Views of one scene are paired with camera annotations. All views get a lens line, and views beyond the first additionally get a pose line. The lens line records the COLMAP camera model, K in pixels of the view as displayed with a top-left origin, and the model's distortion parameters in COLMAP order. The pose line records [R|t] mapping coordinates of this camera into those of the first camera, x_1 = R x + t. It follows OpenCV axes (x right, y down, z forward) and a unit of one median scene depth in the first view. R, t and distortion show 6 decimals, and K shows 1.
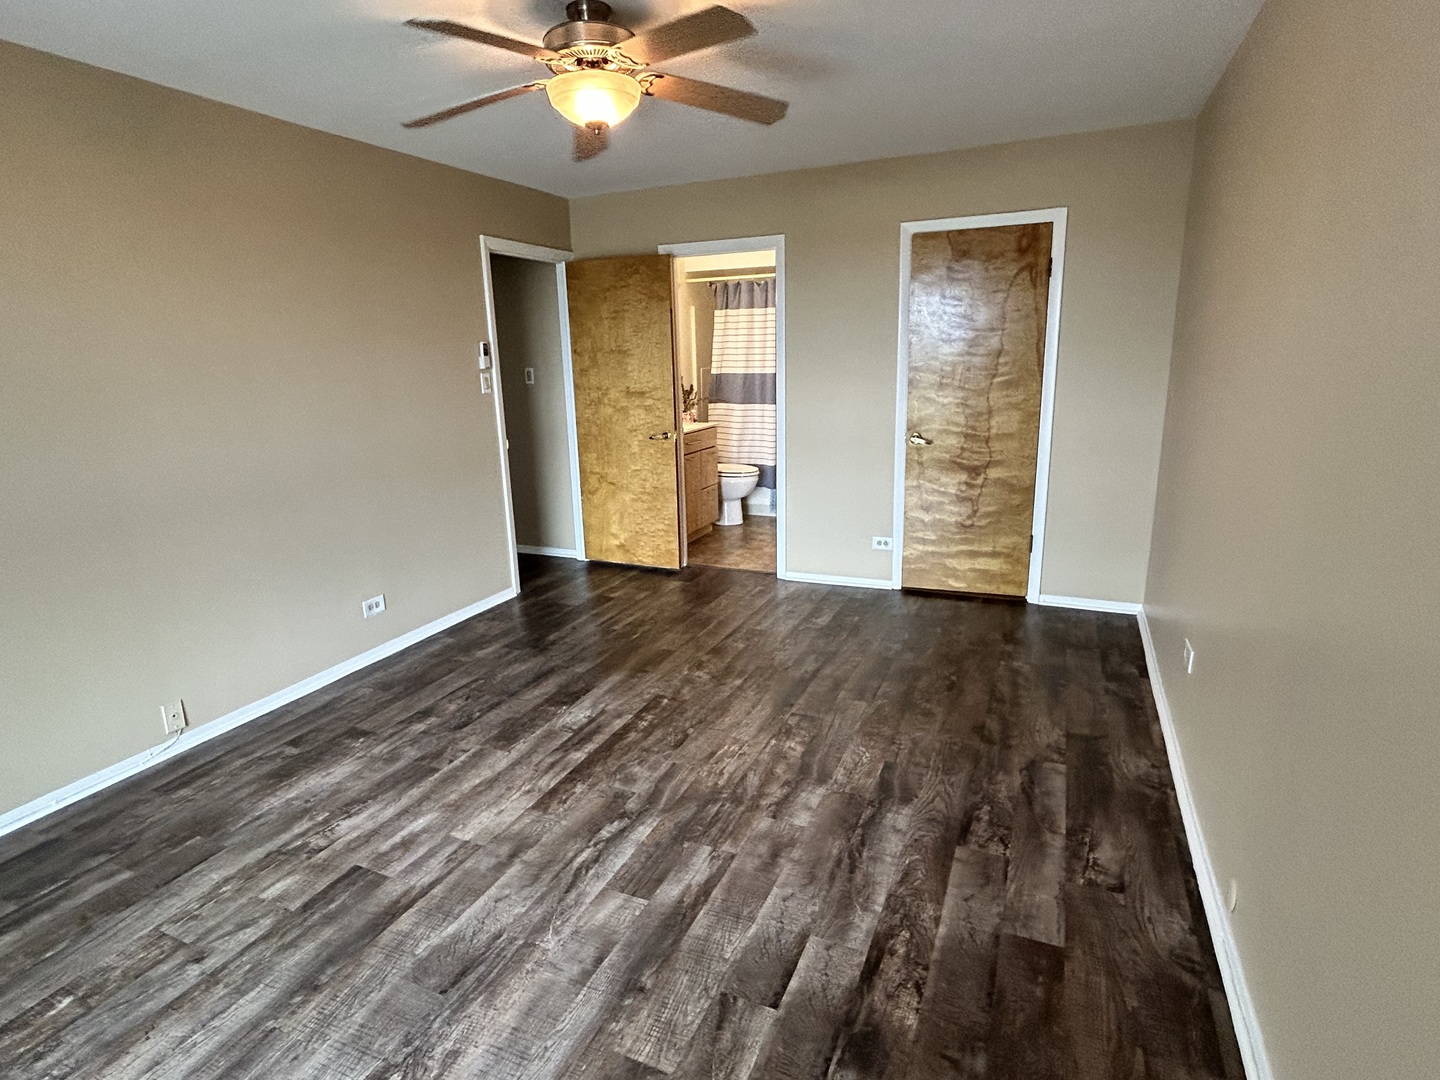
lens RADIAL K [[760.6, 0, 707.2], [0, 760.6, 544.7], [0, 0, 1]] dist [-0.009650, 0.003905]
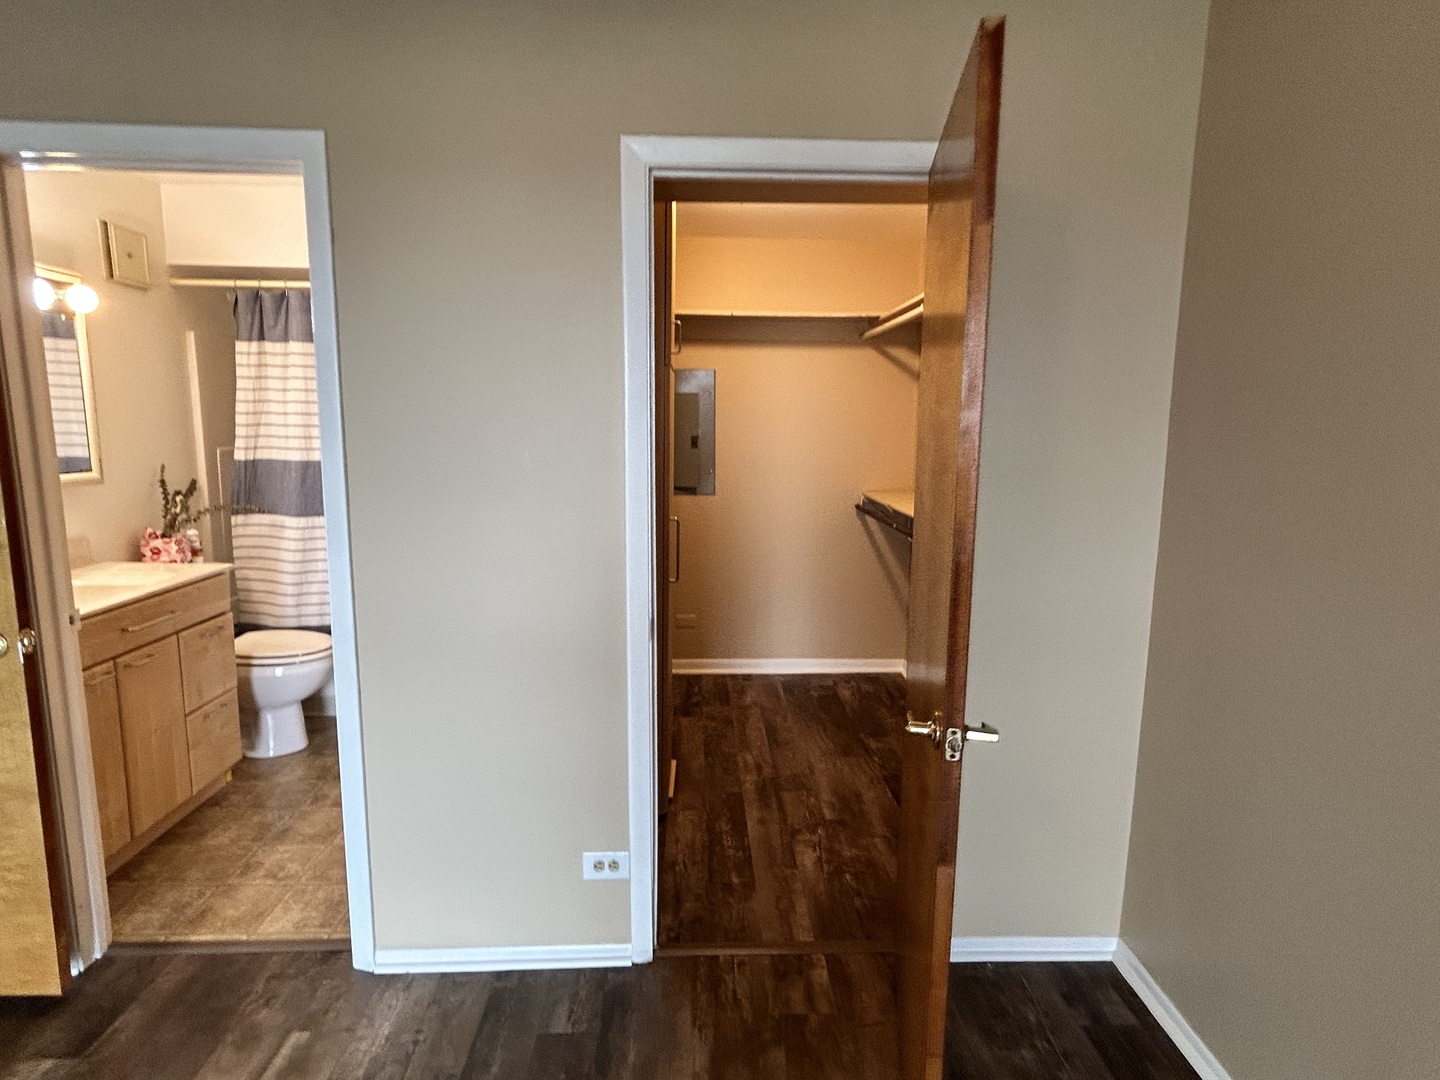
lens RADIAL K [[760.6, 0, 723.2], [0, 760.6, 536.2], [0, 0, 1]] dist [-0.009650, 0.003905]
pose [[0.892269, -0.025618, 0.450776, 0.072291], [0.072520, 0.993558, -0.087083, -0.107313], [-0.445642, 0.110392, 0.888379, 0.410026]]
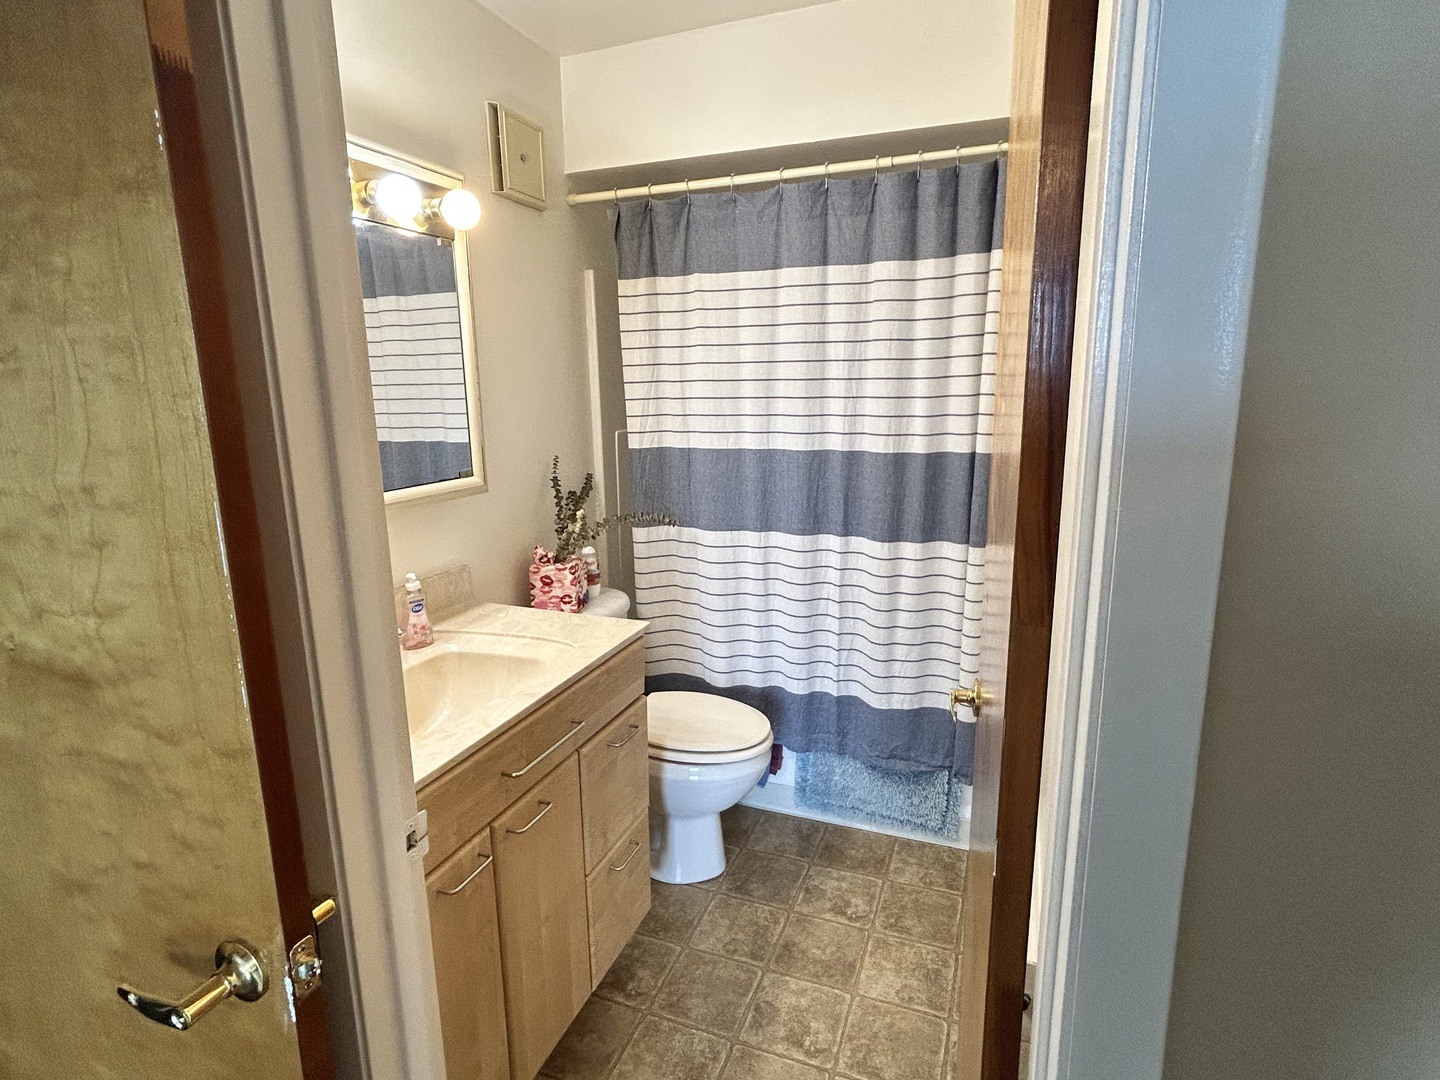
lens RADIAL K [[760.6, 0, 710.4], [0, 760.6, 534.5], [0, 0, 1]] dist [-0.009650, 0.003905]
pose [[0.998628, -0.001589, 0.052336, 0.022211], [0.004764, 0.998151, -0.060596, -0.166571], [-0.052143, 0.060762, 0.996789, 0.656273]]
